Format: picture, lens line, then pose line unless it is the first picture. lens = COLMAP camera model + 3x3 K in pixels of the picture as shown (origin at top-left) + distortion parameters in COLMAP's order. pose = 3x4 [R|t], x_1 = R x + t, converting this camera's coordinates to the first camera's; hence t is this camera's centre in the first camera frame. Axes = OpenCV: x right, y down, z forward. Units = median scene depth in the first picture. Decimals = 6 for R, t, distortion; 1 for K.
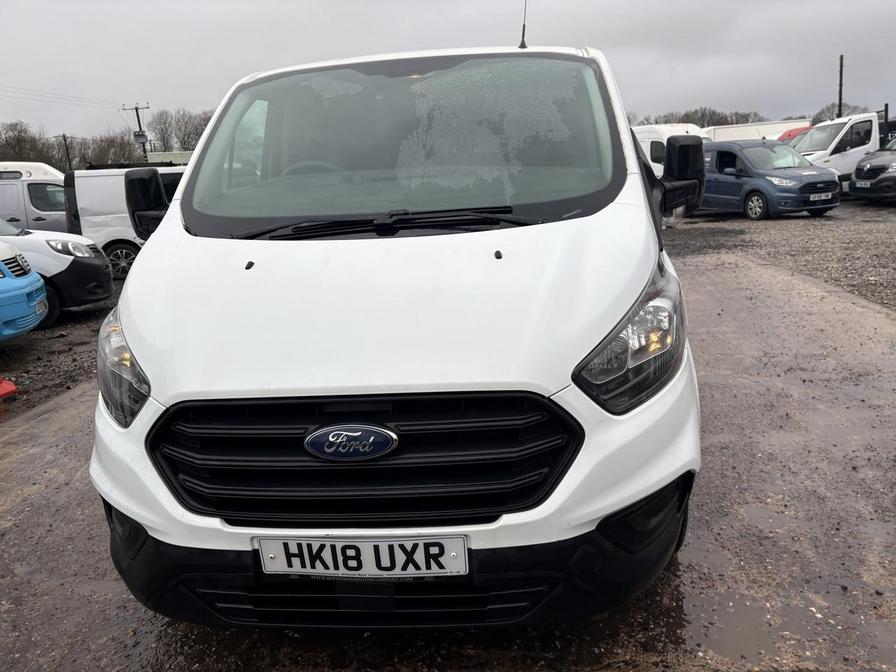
lens RADIAL K [[681.4, 0, 448.0], [0, 681.4, 336.0], [0, 0, 1]] dist [0.050704, -0.002536]
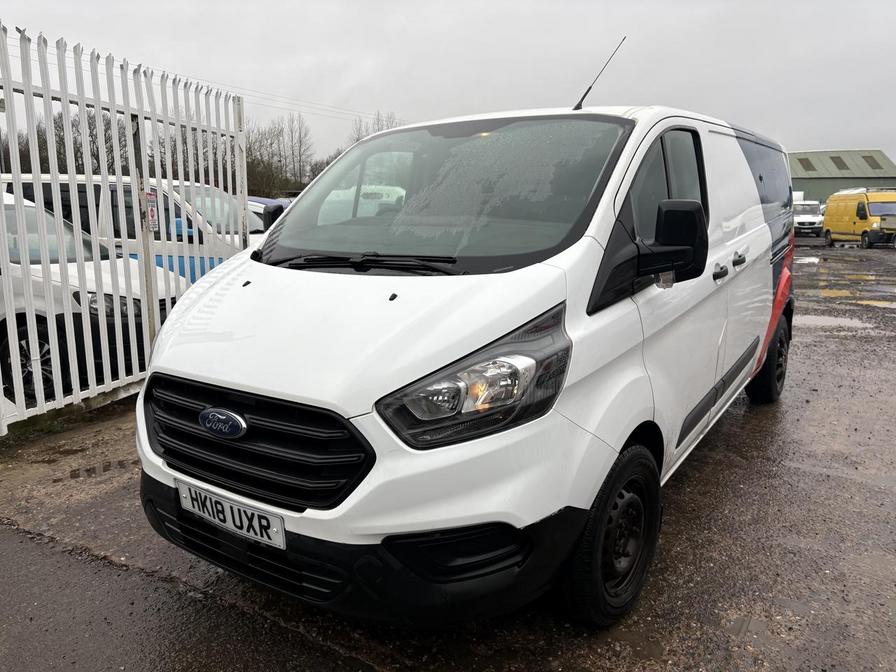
lens RADIAL K [[681.4, 0, 448.0], [0, 681.4, 336.0], [0, 0, 1]] dist [0.050704, -0.002536]
pose [[0.866872, 0.144892, -0.477011, 0.812735], [-0.163698, 0.986508, 0.002163, -0.081032], [0.470889, 0.076211, 0.878894, 0.026634]]
